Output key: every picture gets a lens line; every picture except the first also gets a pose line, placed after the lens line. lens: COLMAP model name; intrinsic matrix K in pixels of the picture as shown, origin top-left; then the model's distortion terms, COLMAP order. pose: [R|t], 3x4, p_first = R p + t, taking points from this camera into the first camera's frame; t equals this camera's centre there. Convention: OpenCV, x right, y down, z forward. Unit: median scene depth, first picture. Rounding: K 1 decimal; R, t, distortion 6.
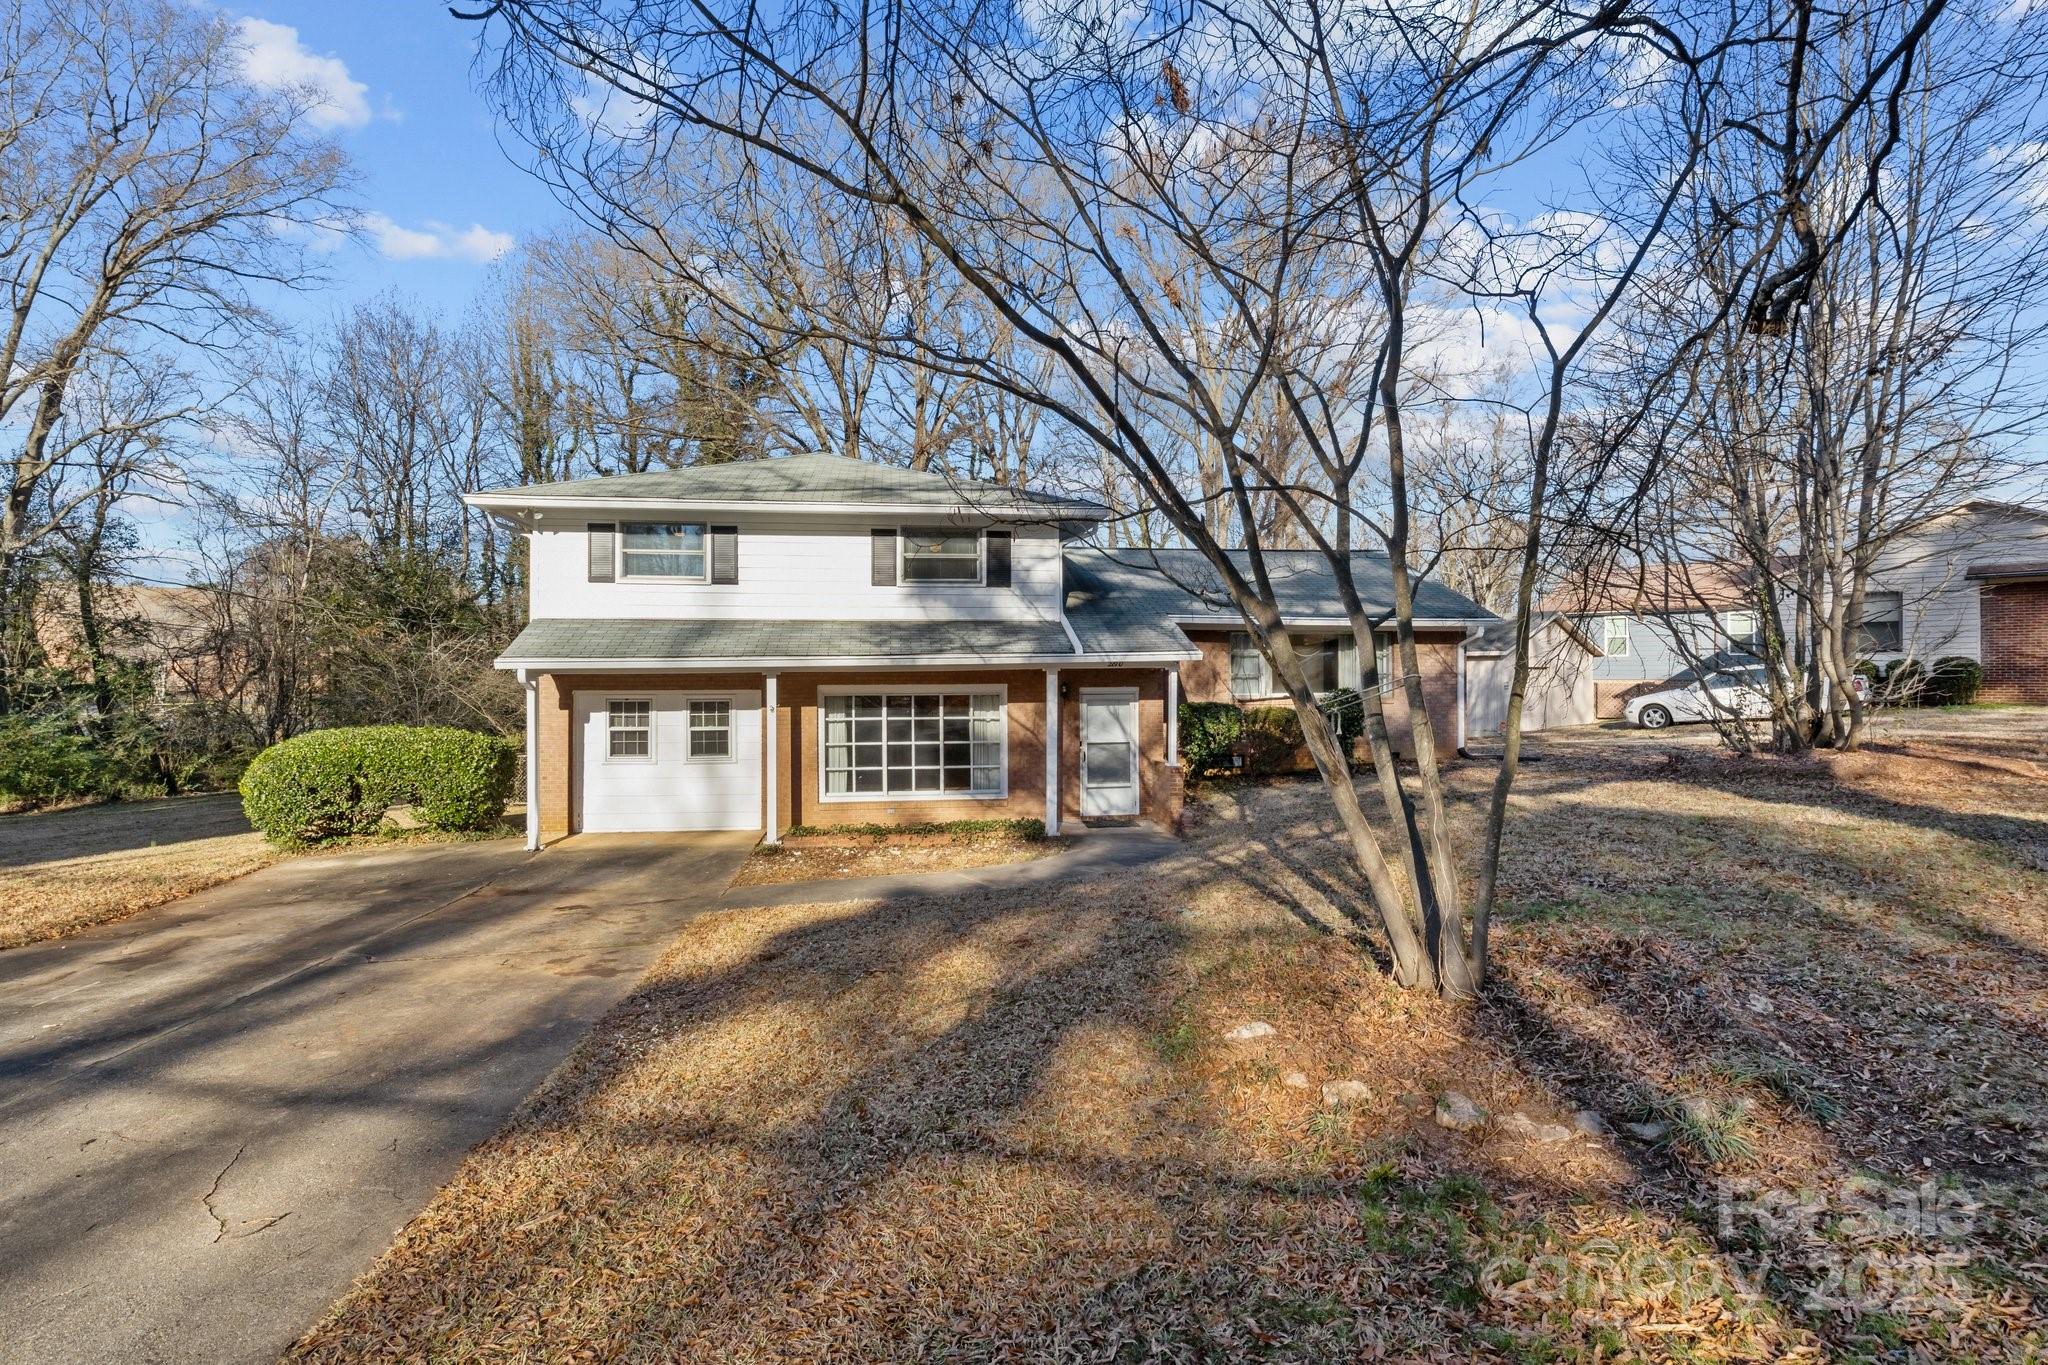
lens RADIAL K [[1023.0, 0, 1027.3], [0, 1023.0, 684.1], [0, 0, 1]] dist [-0.003820, -0.002515]
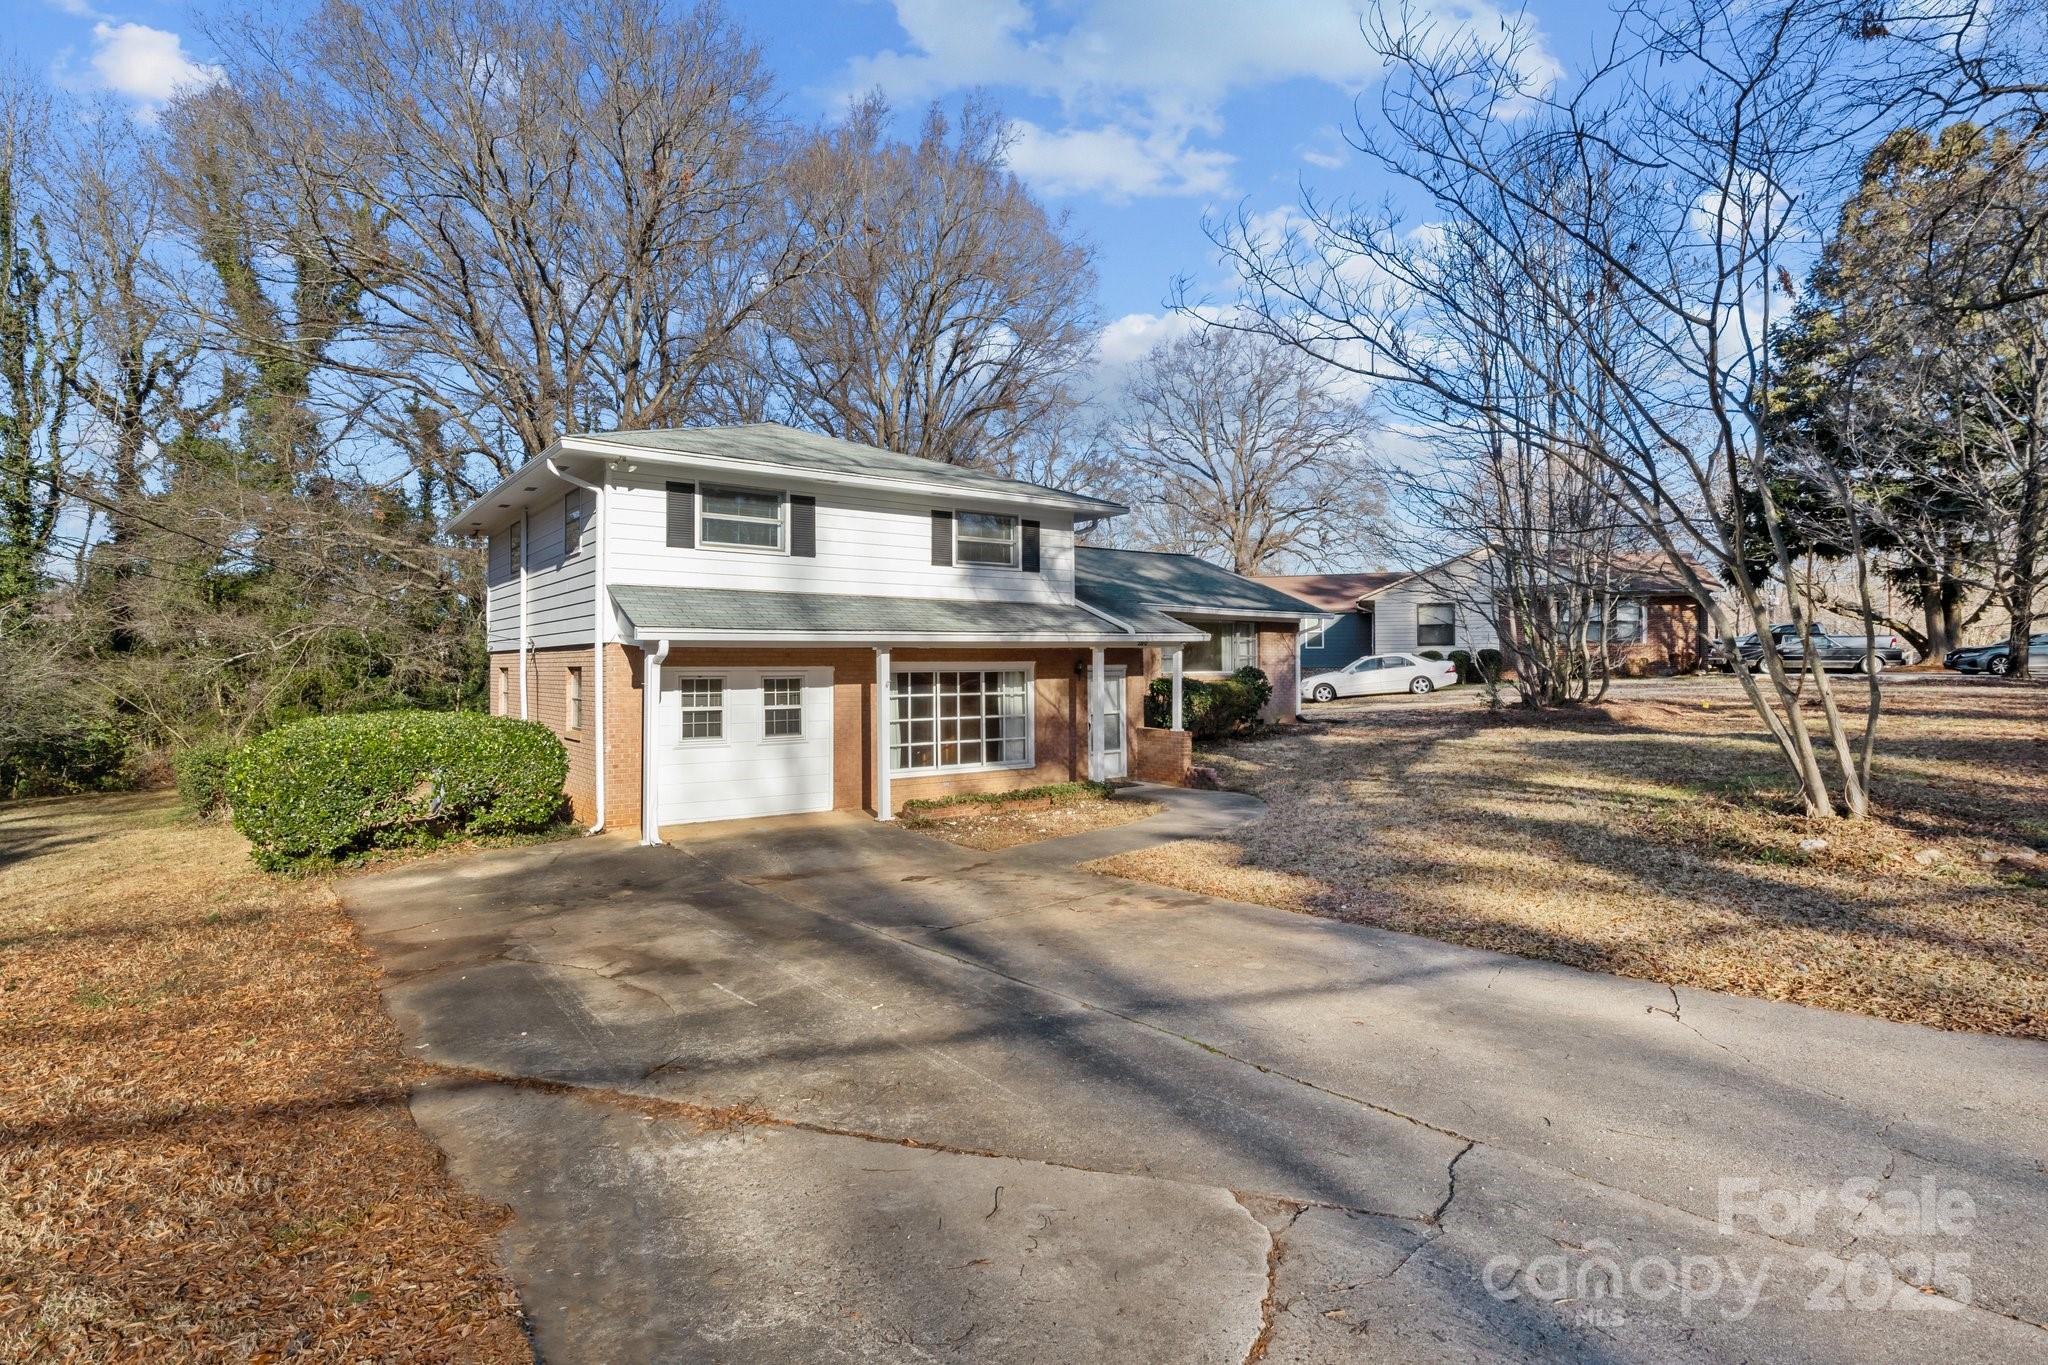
lens RADIAL K [[1023.0, 0, 1036.3], [0, 1023.0, 671.1], [0, 0, 1]] dist [-0.003820, -0.002515]
pose [[0.870747, -0.001981, 0.491727, -0.562872], [0.006859, 0.999944, -0.008118, 0.018840], [-0.491683, 0.010441, 0.870712, 0.054271]]
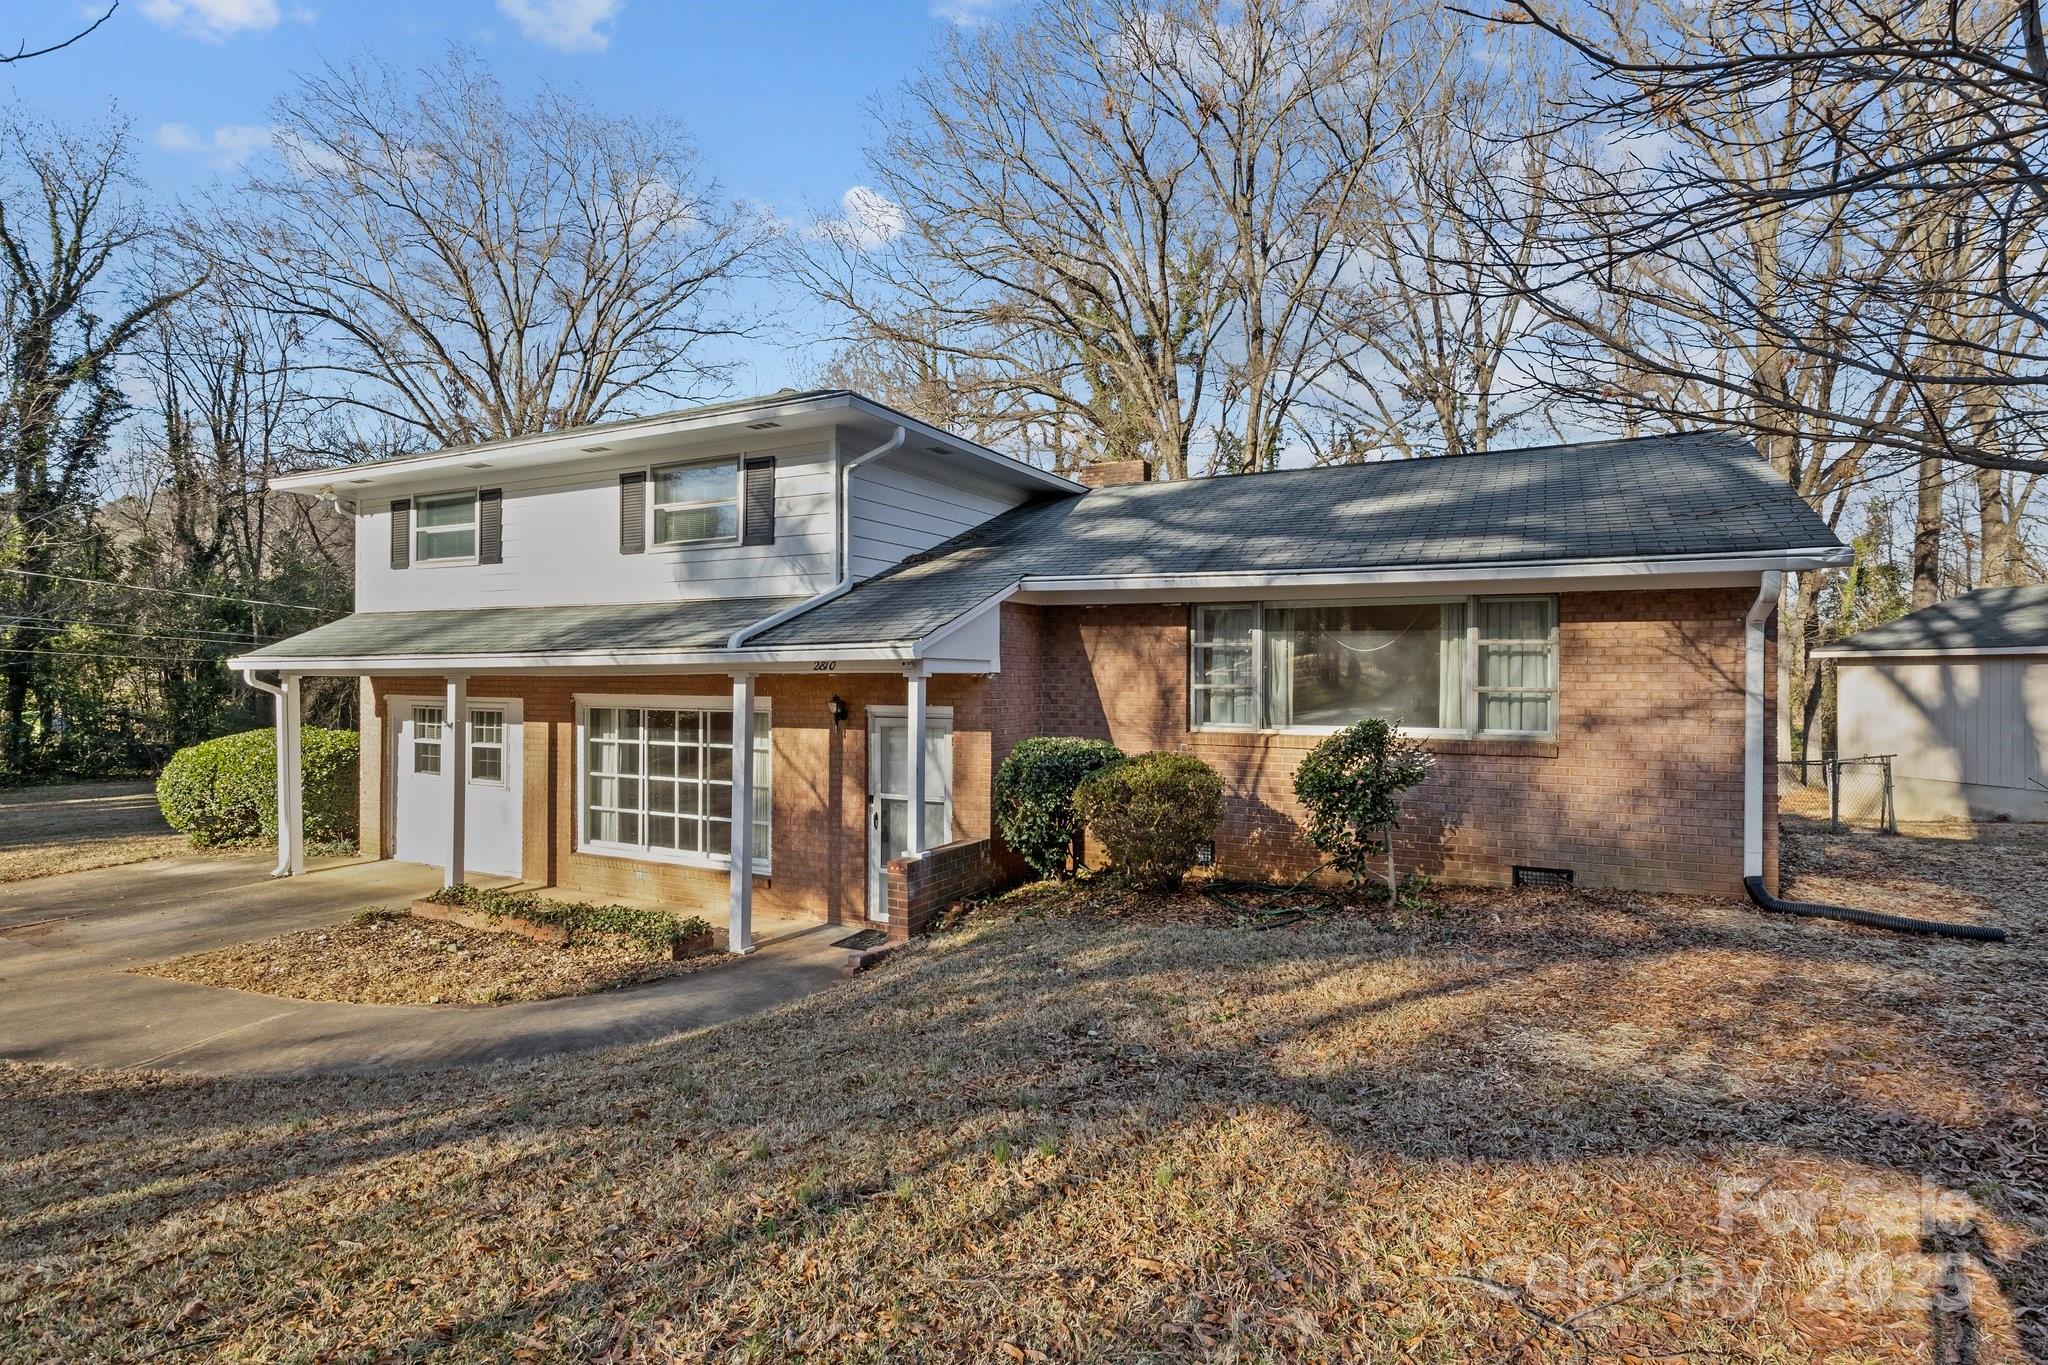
lens RADIAL K [[1023.0, 0, 1026.5], [0, 1023.0, 677.5], [0, 0, 1]] dist [-0.003820, -0.002515]
pose [[0.813711, 0.008606, -0.581206, 0.487436], [-0.013923, 0.999892, -0.004687, -0.011396], [0.581103, 0.011906, 0.813743, 0.583922]]
